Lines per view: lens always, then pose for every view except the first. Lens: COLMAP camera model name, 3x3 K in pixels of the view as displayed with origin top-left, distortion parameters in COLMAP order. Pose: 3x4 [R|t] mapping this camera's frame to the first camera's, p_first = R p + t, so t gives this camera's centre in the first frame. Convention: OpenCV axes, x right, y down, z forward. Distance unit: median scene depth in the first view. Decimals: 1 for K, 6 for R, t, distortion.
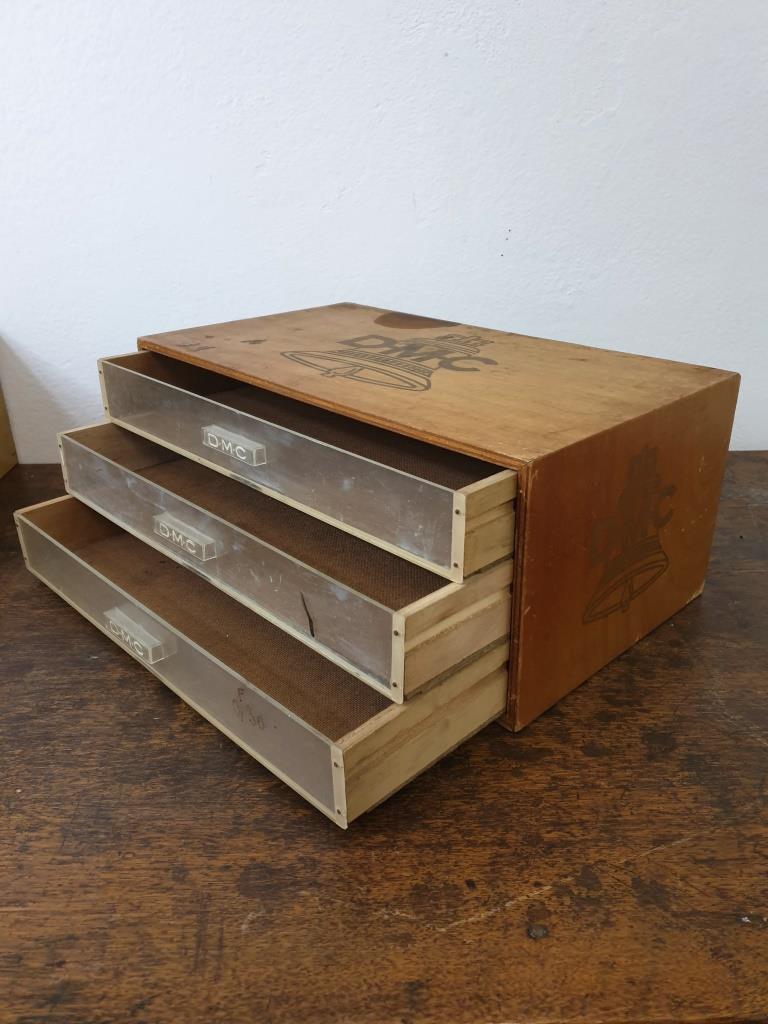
lens RADIAL K [[823.6, 0, 384.0], [0, 823.6, 512.0], [0, 0, 1]] dist [0.037061, 0.001328]
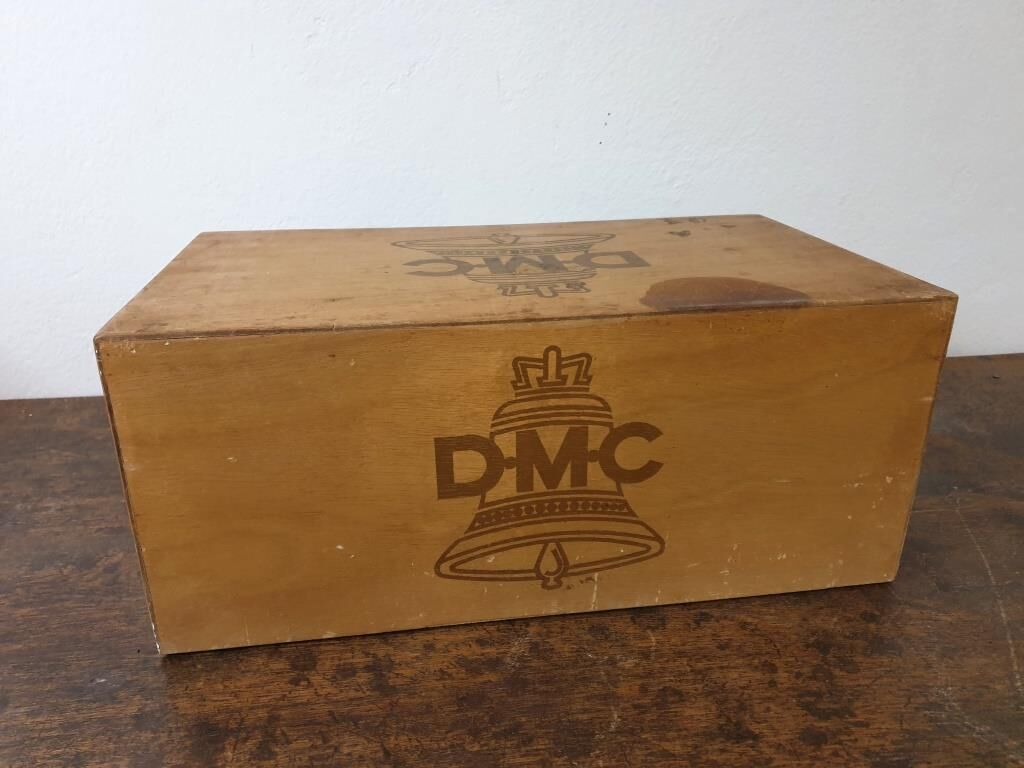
lens RADIAL K [[823.6, 0, 512.0], [0, 823.6, 384.0], [0, 0, 1]] dist [0.037061, 0.001328]
pose [[0.994949, -0.027744, 0.096473, -0.059353], [0.031424, 0.998827, -0.036843, -0.046150], [-0.095338, 0.039689, 0.994653, 0.245302]]
